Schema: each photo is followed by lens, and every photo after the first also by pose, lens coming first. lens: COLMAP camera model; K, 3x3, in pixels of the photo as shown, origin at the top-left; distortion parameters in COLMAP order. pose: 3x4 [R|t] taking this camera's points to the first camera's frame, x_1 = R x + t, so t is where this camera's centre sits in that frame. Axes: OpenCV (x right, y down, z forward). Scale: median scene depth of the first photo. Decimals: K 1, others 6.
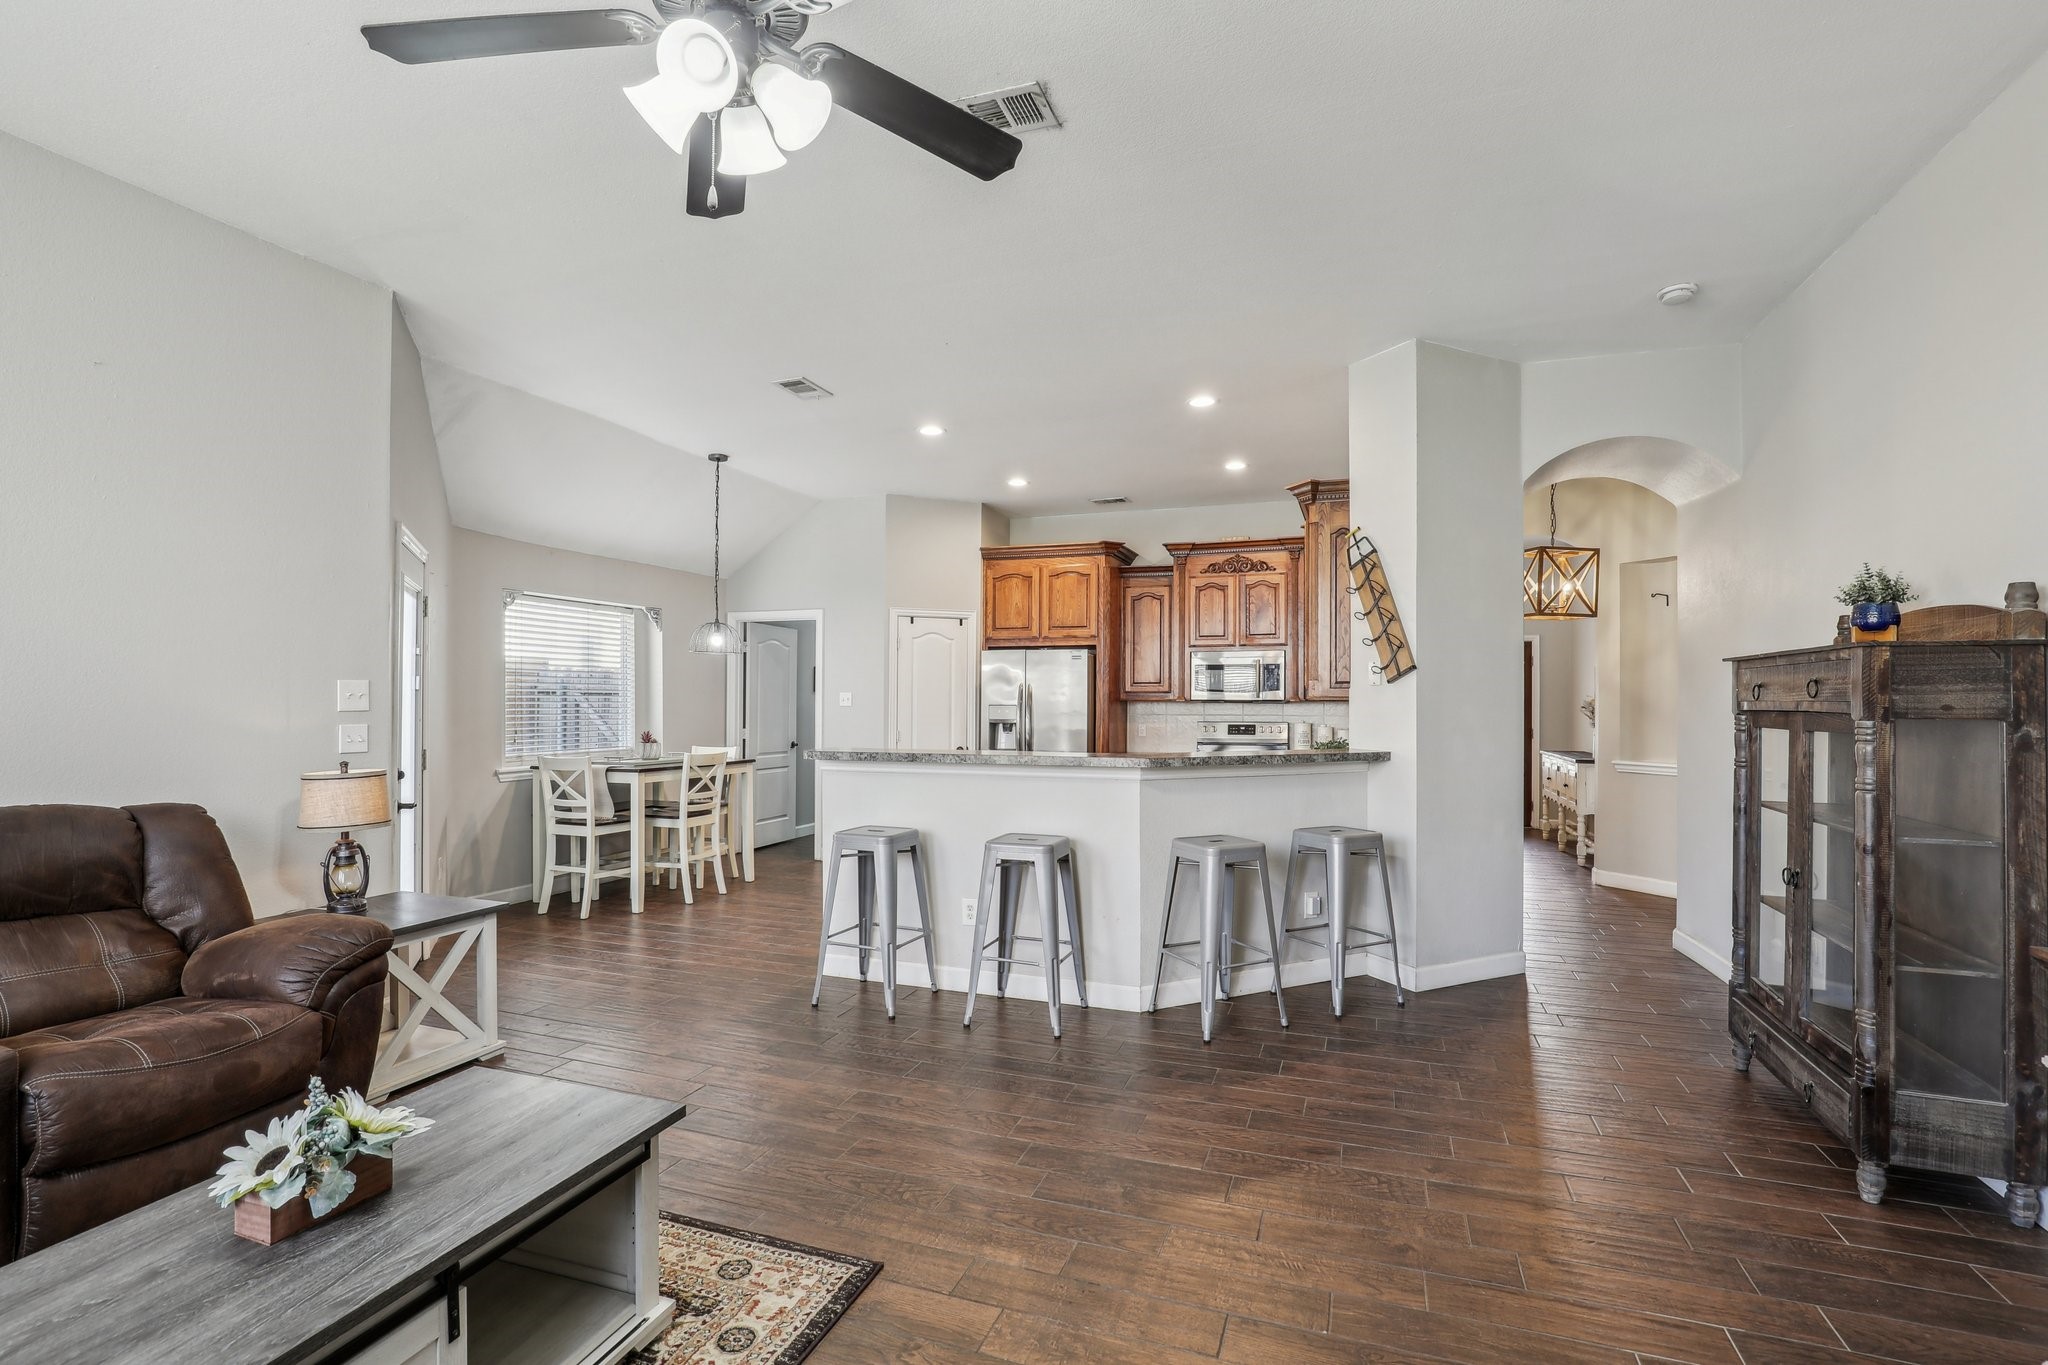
lens RADIAL K [[947.9, 0, 1032.3], [0, 947.9, 690.9], [0, 0, 1]] dist [-0.029668, 0.000749]
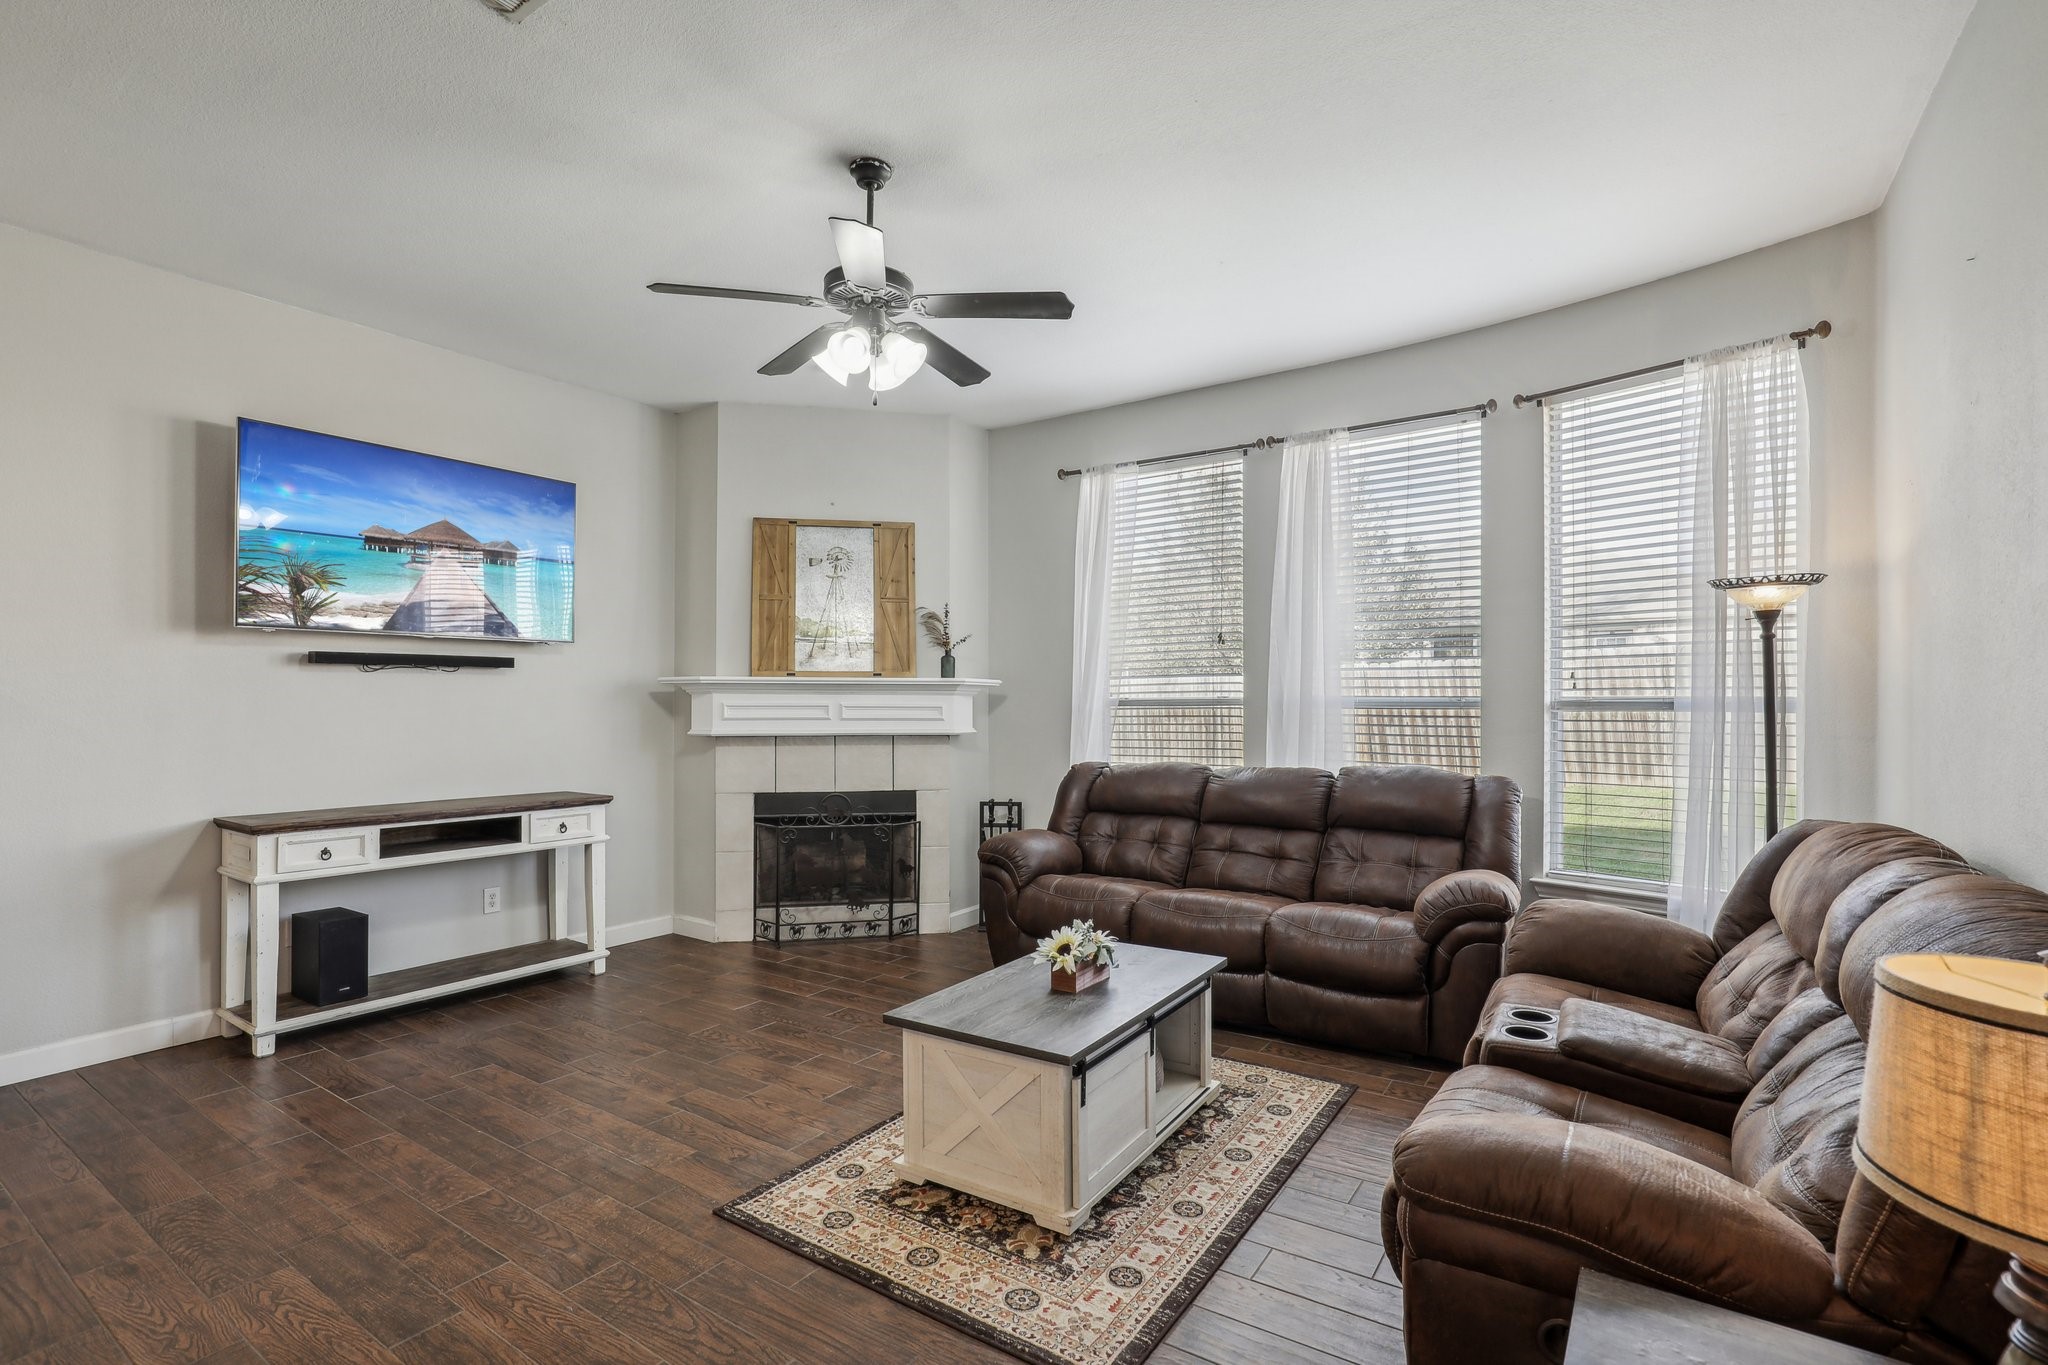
lens RADIAL K [[947.9, 0, 1026.7], [0, 947.9, 691.2], [0, 0, 1]] dist [-0.029668, 0.000749]
pose [[-0.969795, -0.003563, 0.243894, -0.652906], [-0.008915, 0.999743, -0.020841, 0.015599], [-0.243757, -0.022385, -0.969578, 1.656809]]
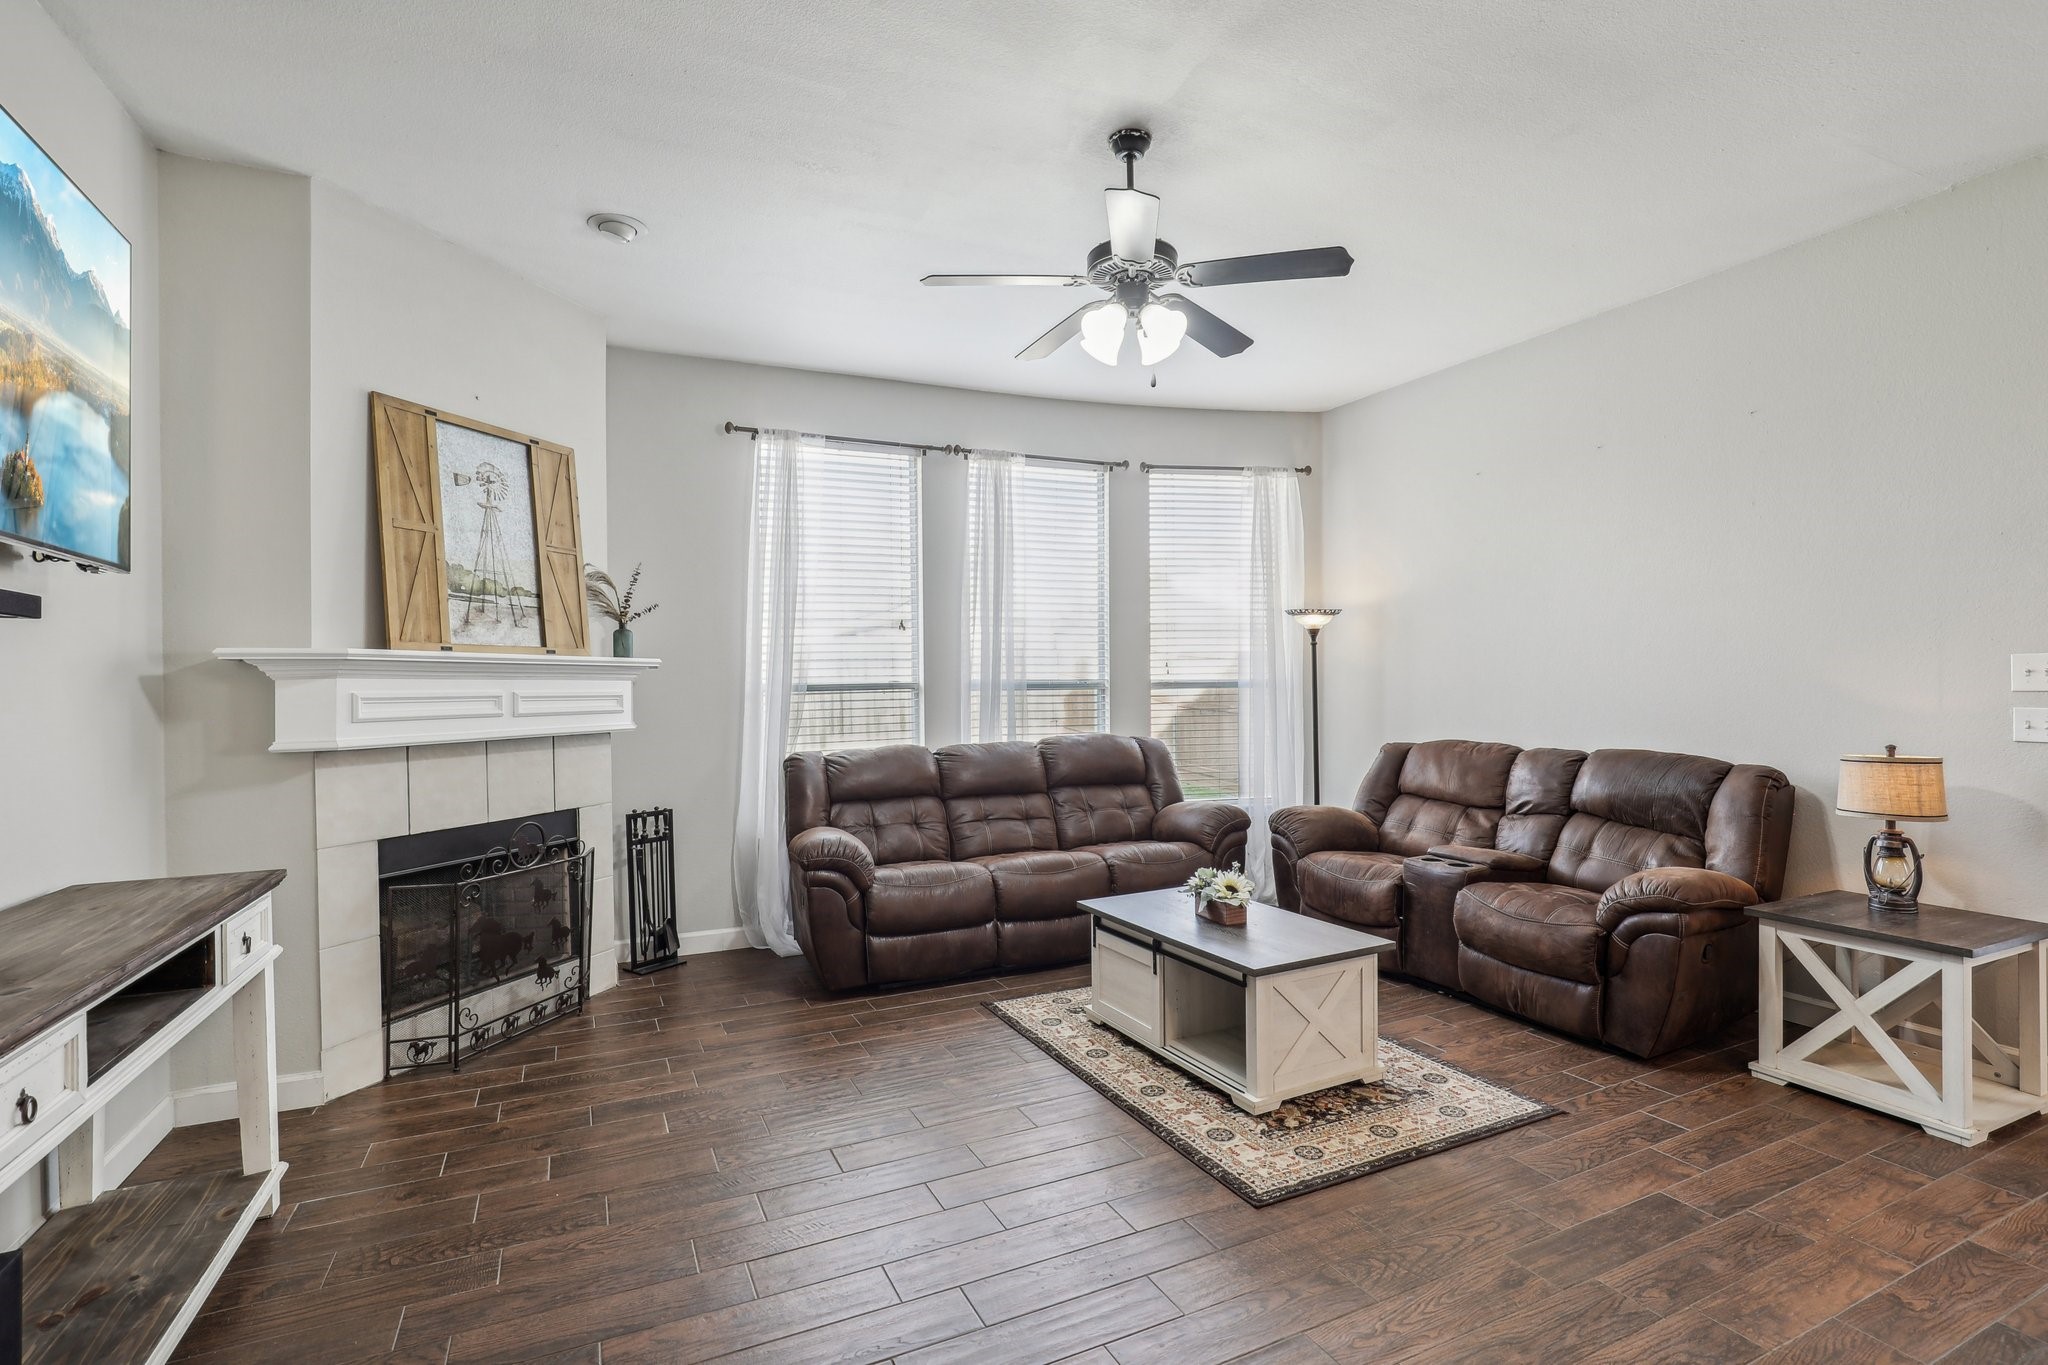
lens RADIAL K [[947.9, 0, 1025.5], [0, 947.9, 689.4], [0, 0, 1]] dist [-0.029668, 0.000749]
pose [[-0.708560, 0.005549, -0.705629, 0.649972], [0.014289, 0.999877, -0.006486, 0.018449], [0.705506, -0.014679, -0.708552, 1.315480]]
